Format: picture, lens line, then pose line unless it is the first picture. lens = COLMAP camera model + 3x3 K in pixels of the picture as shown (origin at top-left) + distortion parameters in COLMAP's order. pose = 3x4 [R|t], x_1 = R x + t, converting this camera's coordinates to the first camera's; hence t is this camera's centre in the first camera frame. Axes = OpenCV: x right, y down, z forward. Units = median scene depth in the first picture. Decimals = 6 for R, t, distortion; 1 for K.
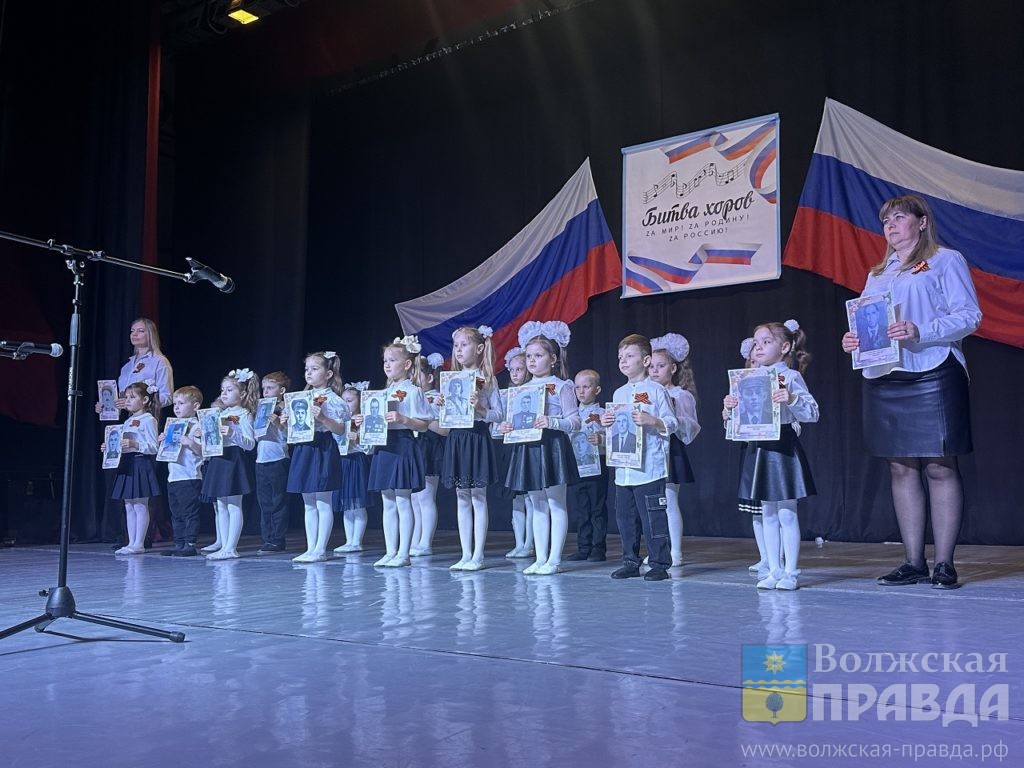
lens RADIAL K [[907.8, 0, 489.5], [0, 907.8, 406.3], [0, 0, 1]] dist [0.042555, -0.056902]
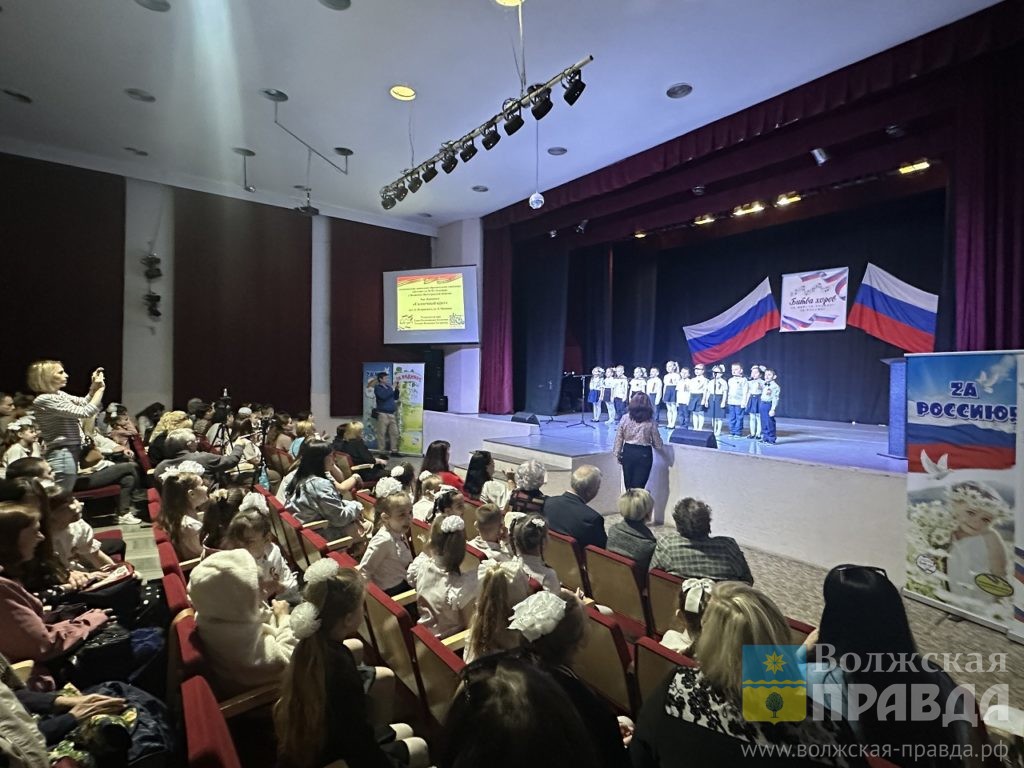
lens RADIAL K [[500.4, 0, 515.1], [0, 500.4, 385.7], [0, 0, 1]] dist [-0.014345, -0.000379]
pose [[0.955559, 0.024852, -0.293752, -0.176813], [0.008370, 0.993752, 0.111301, -0.138223], [0.294682, -0.108813, 0.949380, -0.691262]]
